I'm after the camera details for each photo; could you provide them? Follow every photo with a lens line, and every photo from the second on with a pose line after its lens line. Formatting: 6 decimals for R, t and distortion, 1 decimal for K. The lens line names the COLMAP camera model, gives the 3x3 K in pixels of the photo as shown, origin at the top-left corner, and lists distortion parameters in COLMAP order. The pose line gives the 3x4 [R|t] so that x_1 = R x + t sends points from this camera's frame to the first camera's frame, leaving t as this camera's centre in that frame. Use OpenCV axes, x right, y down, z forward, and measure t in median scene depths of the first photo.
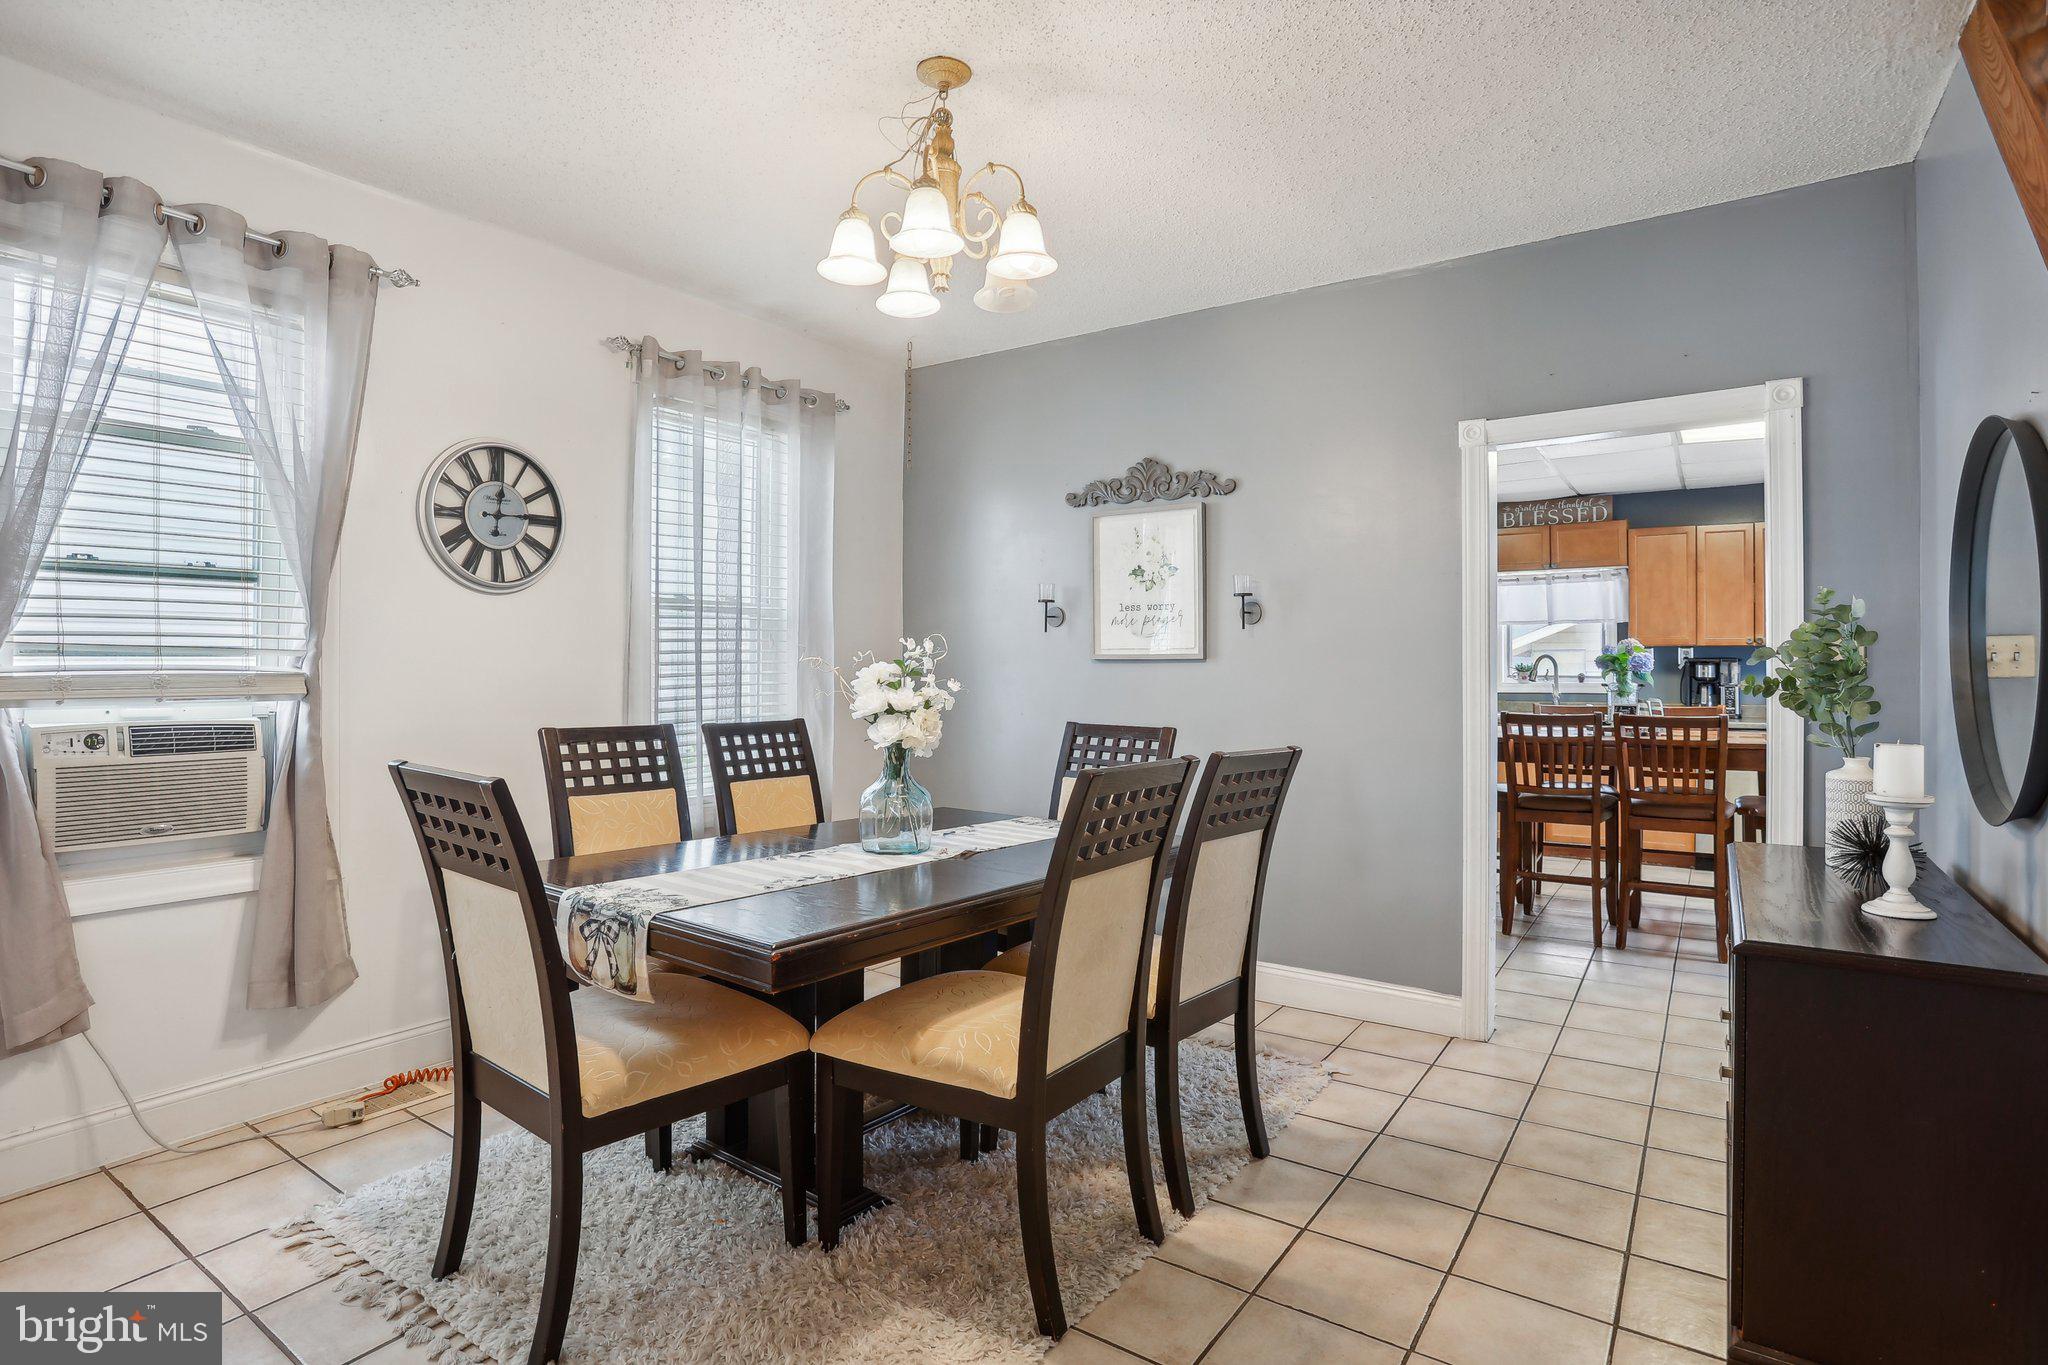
lens RADIAL K [[1052.5, 0, 986.9], [0, 1052.5, 655.7], [0, 0, 1]] dist [-0.078908, 0.041531]
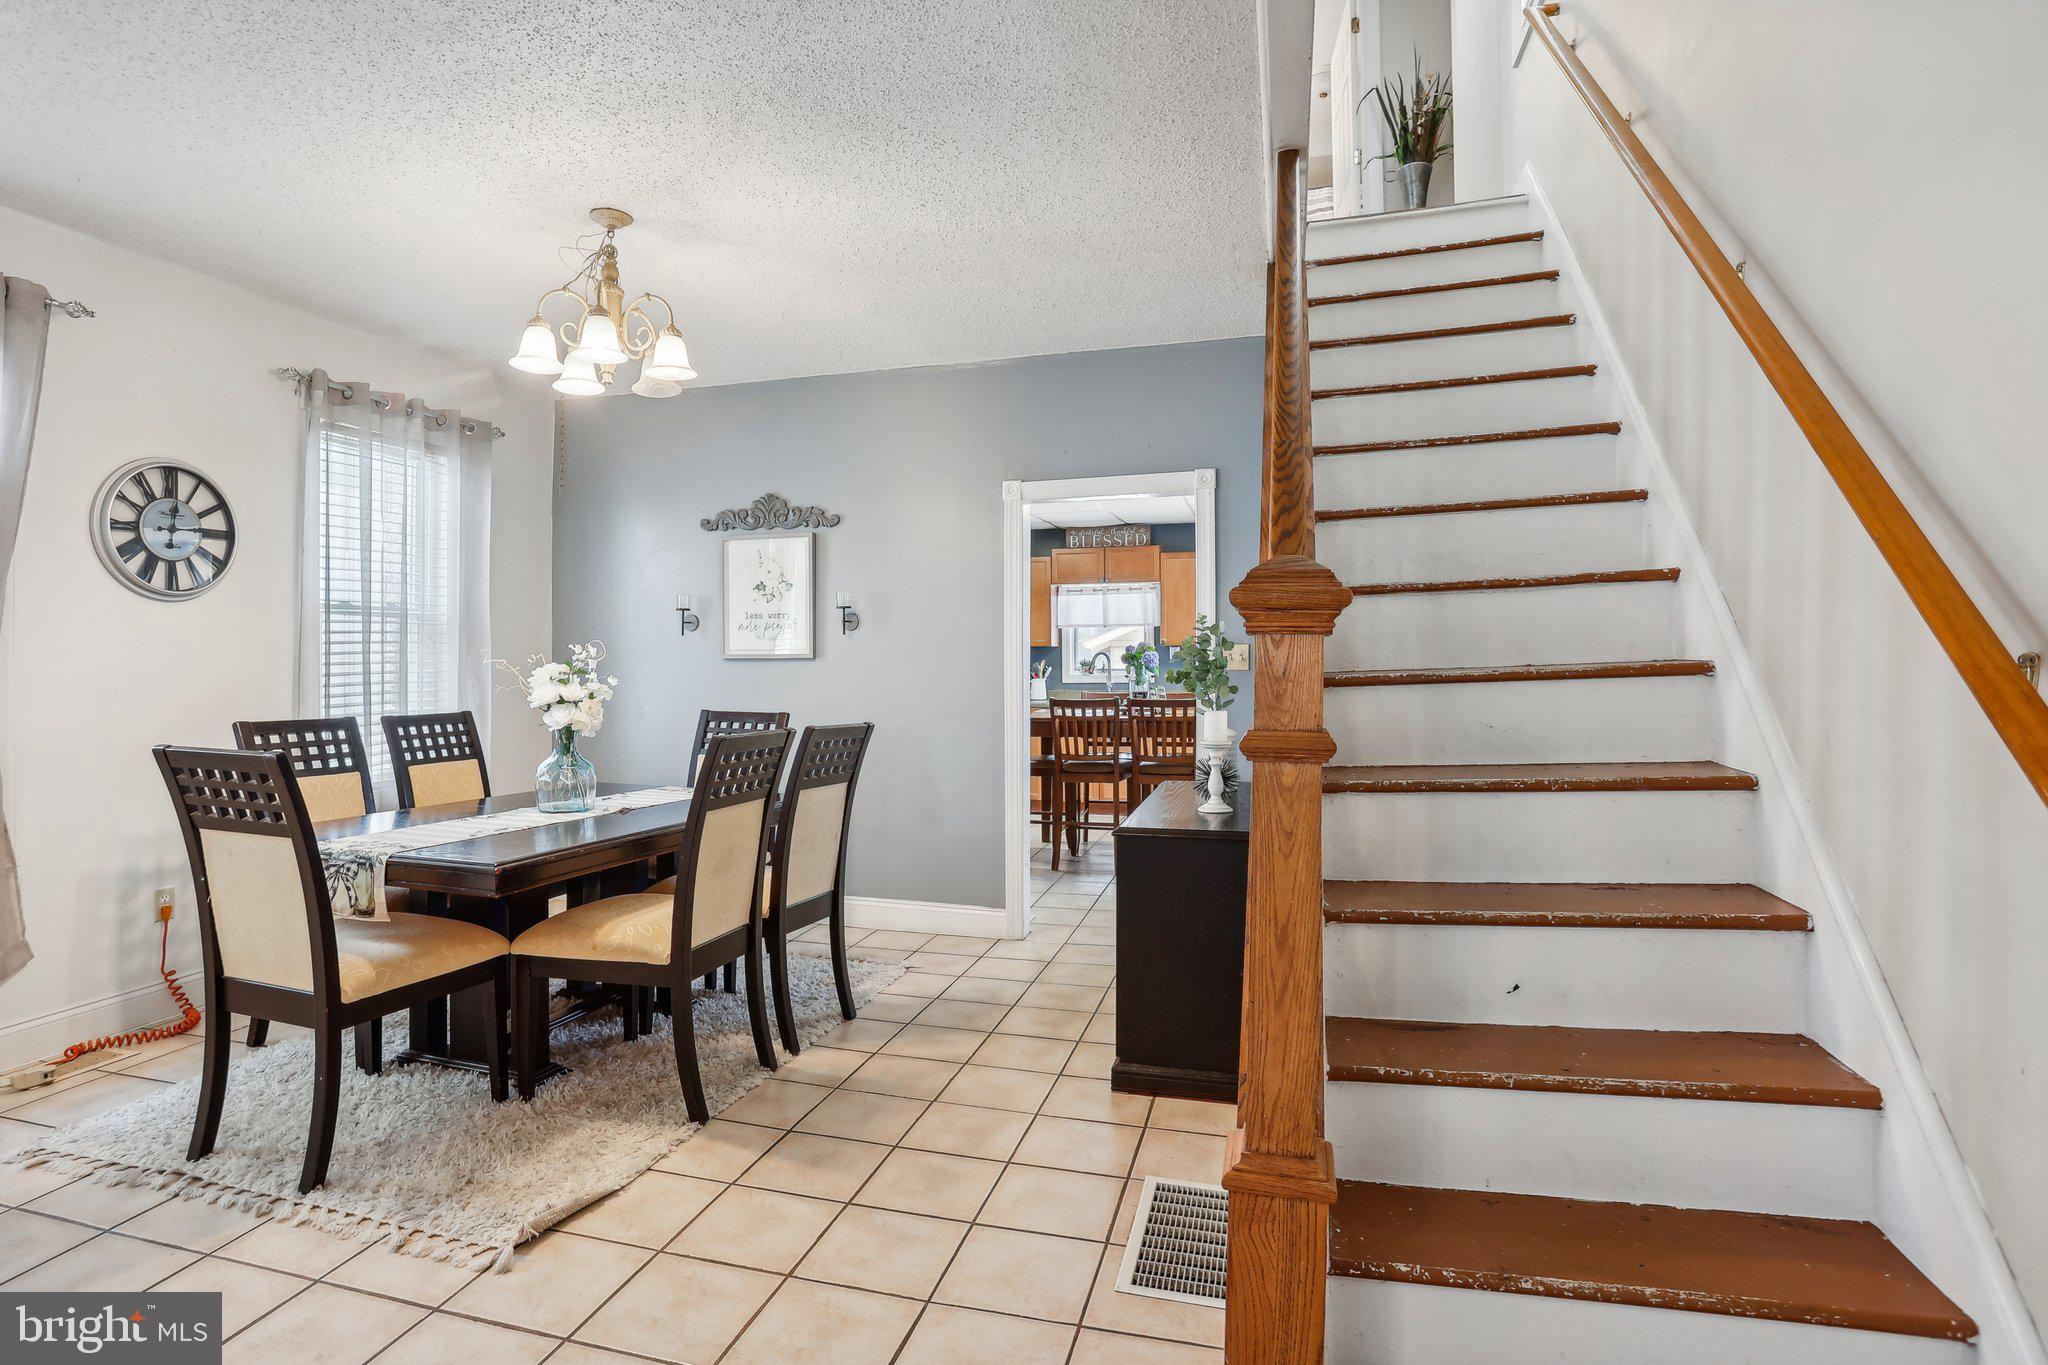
lens RADIAL K [[1052.5, 0, 986.9], [0, 1052.5, 655.7], [0, 0, 1]] dist [-0.078908, 0.041531]
pose [[0.941100, -0.002134, 0.338122, -0.031124], [0.000321, 0.999985, 0.005418, -0.009261], [-0.338129, -0.004991, 0.941087, -0.351962]]
